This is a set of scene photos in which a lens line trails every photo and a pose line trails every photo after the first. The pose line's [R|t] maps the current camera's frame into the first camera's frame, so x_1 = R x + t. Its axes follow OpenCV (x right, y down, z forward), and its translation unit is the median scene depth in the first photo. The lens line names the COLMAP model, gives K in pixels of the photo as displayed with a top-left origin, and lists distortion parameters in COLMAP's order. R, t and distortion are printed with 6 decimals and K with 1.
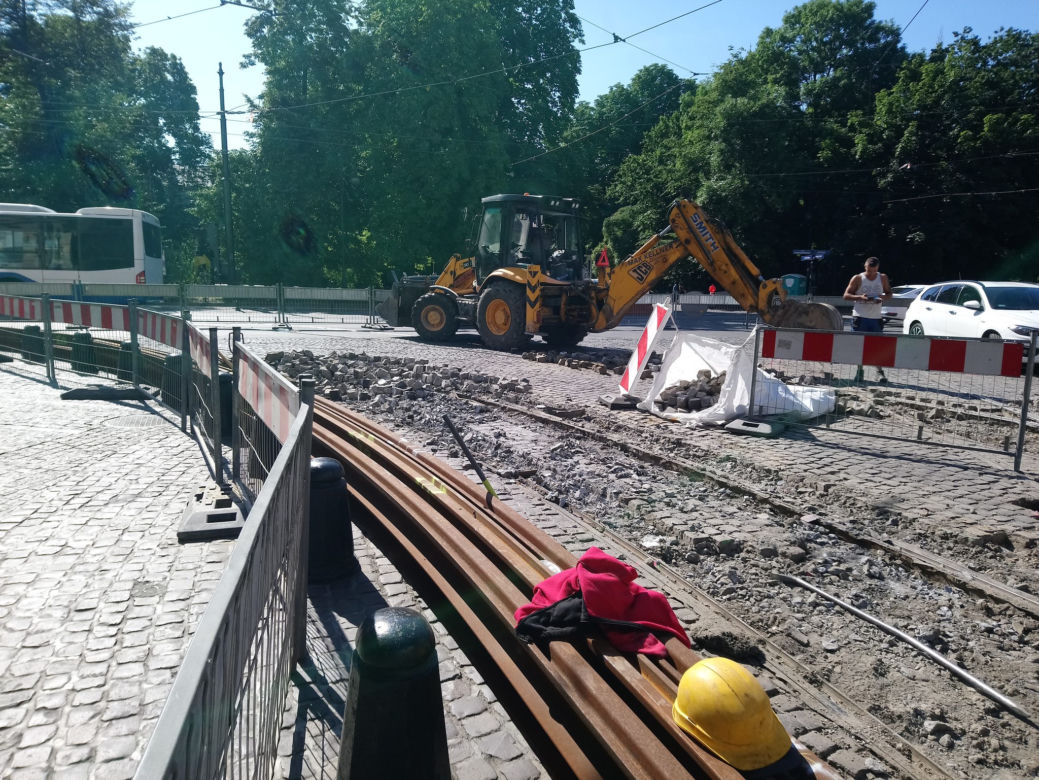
lens RADIAL K [[743.6, 0, 551.2], [0, 743.6, 397.9], [0, 0, 1]] dist [0.006309, -0.005026]
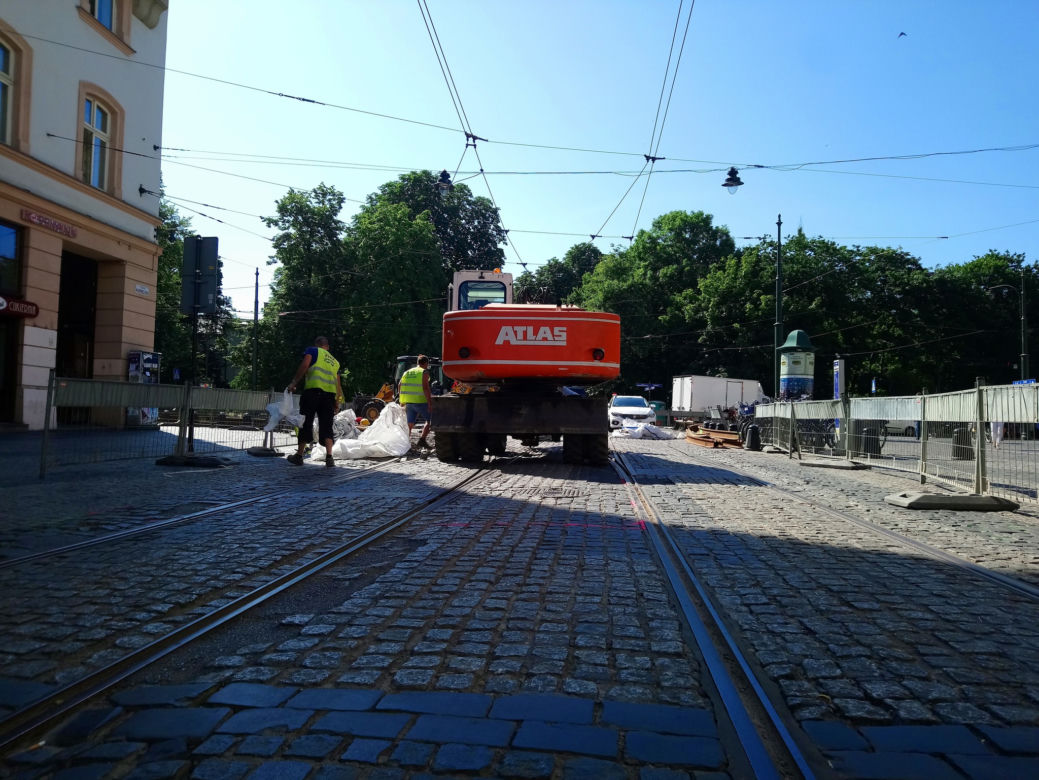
lens RADIAL K [[743.6, 0, 551.2], [0, 743.6, 397.9], [0, 0, 1]] dist [0.006309, -0.005026]
pose [[0.999798, -0.006279, 0.019085, 0.115621], [0.009668, 0.983060, -0.183028, 0.090450], [-0.017613, 0.183176, 0.982922, -0.406962]]
